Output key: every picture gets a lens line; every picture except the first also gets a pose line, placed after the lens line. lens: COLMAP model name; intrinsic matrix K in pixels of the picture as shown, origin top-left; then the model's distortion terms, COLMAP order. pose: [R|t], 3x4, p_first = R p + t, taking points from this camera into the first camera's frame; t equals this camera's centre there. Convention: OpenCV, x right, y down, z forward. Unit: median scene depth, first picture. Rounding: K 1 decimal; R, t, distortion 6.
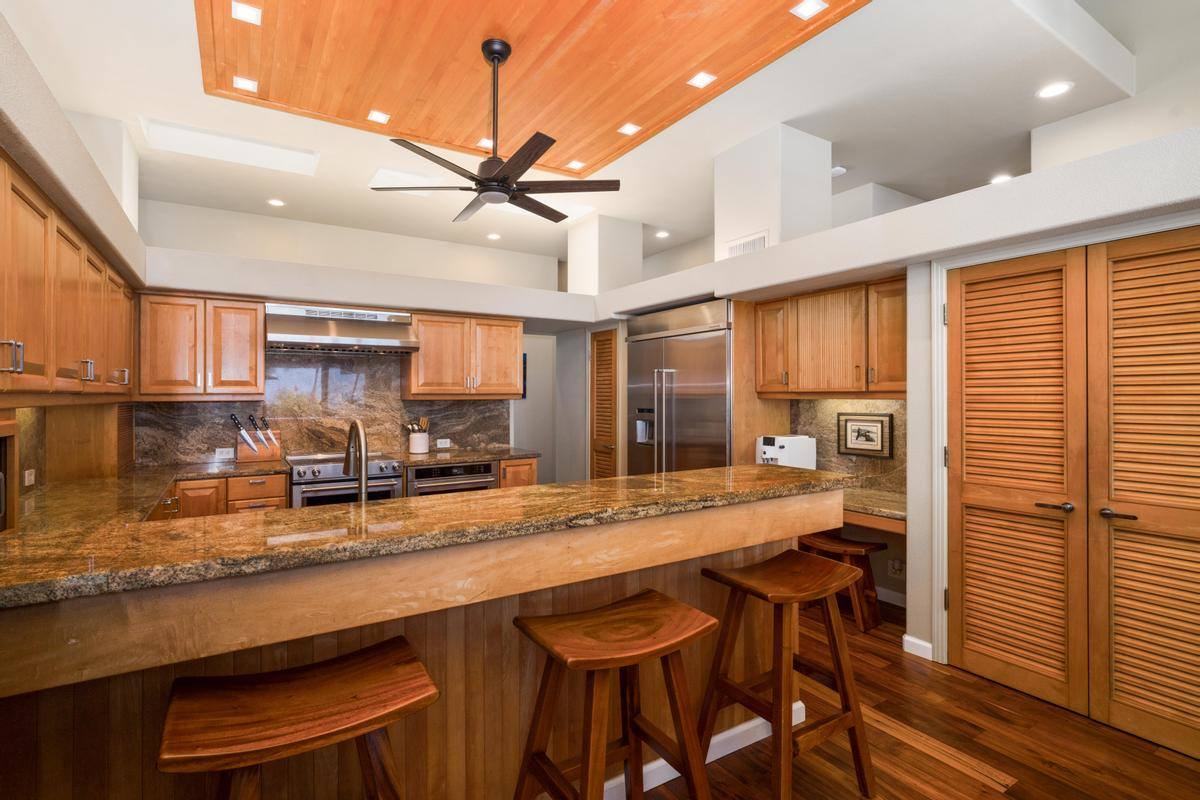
lens RADIAL K [[552.7, 0, 551.6], [0, 552.7, 394.4], [0, 0, 1]] dist [-0.001076, 0.000045]
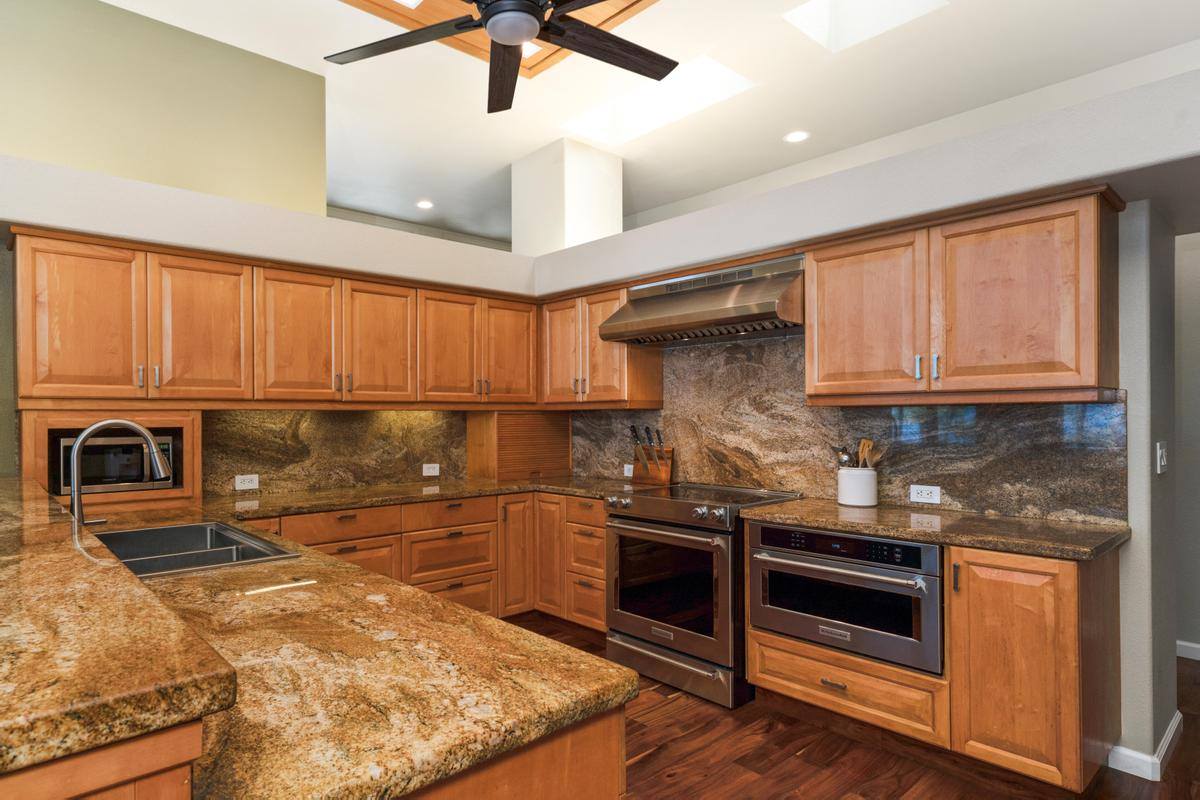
lens RADIAL K [[662.0, 0, 508.8], [0, 662.0, 402.1], [0, 0, 1]] dist [0.001321, 0.000658]
pose [[0.152997, -0.020515, -0.988014, 0.404962], [0.006881, 0.999782, -0.019694, 0.018955], [0.988203, -0.003786, 0.153105, 0.661199]]
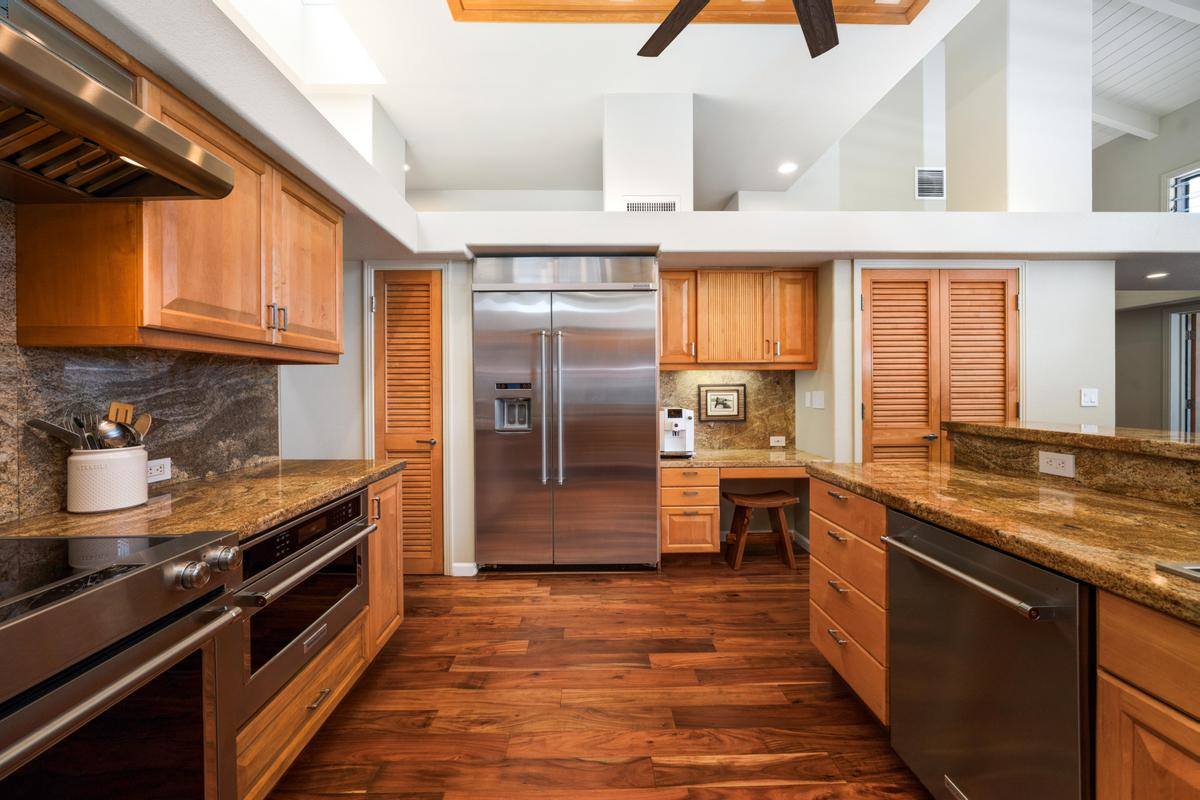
lens RADIAL K [[475.9, 0, 594.9], [0, 475.9, 388.9], [0, 0, 1]] dist [-0.008011, 0.000774]
pose [[0.485771, -0.001353, 0.874085, -0.405370], [0.003693, 0.999993, -0.000505, 0.040722], [-0.874078, 0.003473, 0.485773, 0.702624]]
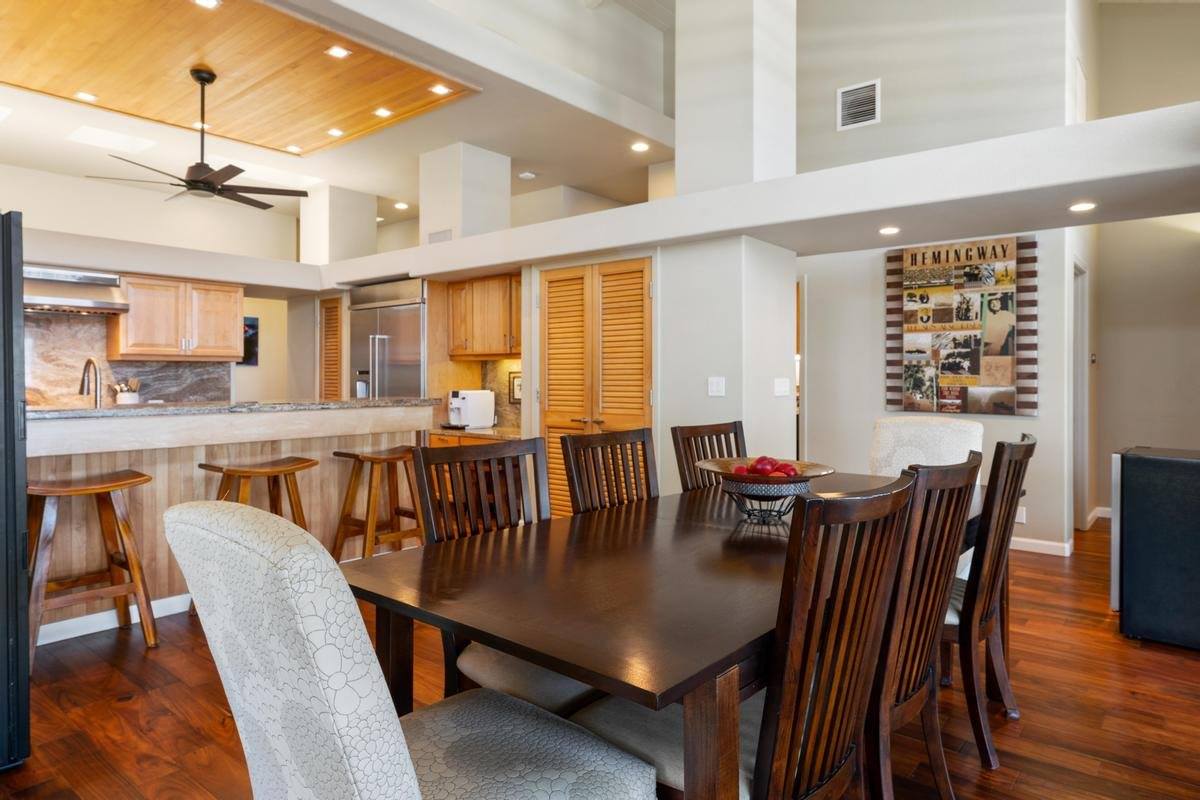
lens RADIAL K [[726.8, 0, 597.5], [0, 726.8, 377.4], [0, 0, 1]] dist [0.004699, 0.002052]
pose [[0.939355, 0.001970, 0.342940, 0.128972], [-0.002890, 0.999993, 0.002173, 0.041263], [-0.342933, -0.003032, 0.939355, -0.640588]]
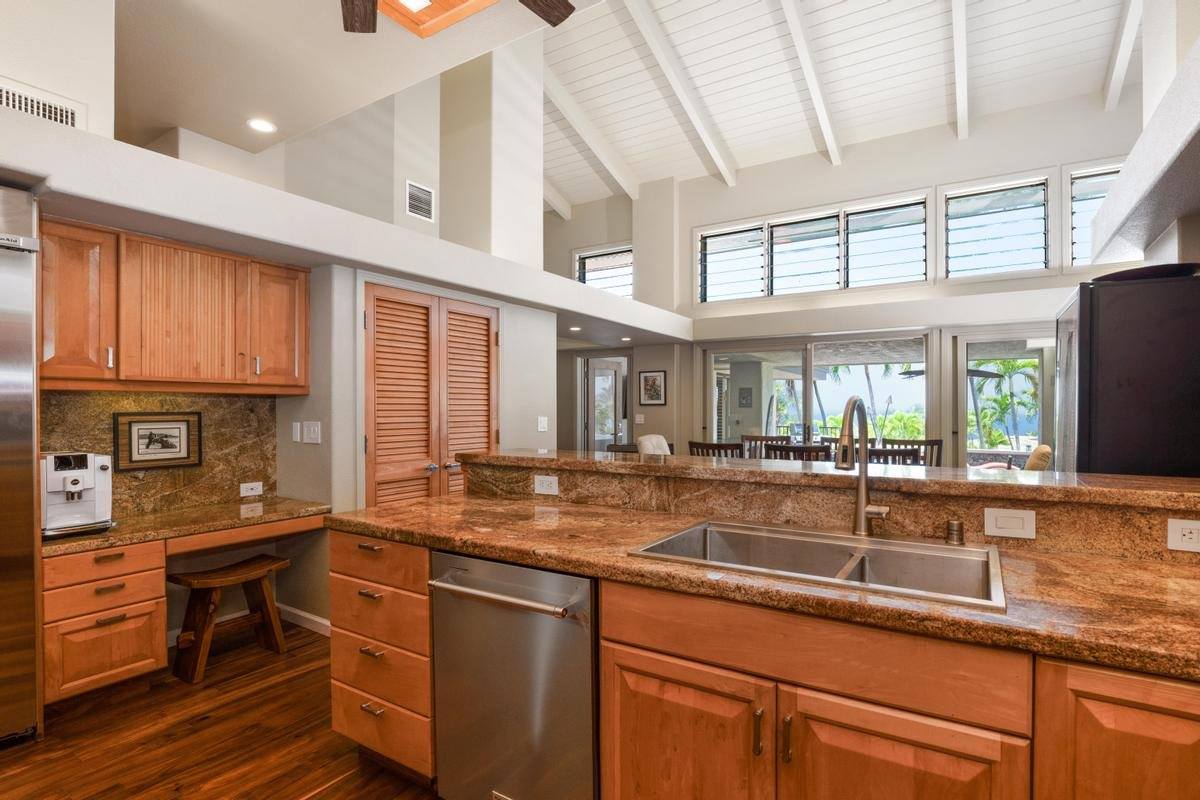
lens RADIAL K [[574.3, 0, 644.0], [0, 574.3, 409.7], [0, 0, 1]] dist [-0.012064, 0.000551]
pose [[-0.492182, 0.001338, 0.870491, -0.422594], [0.001214, 0.999999, -0.000850, 0.029904], [-0.870492, 0.000639, -0.492183, 0.754049]]
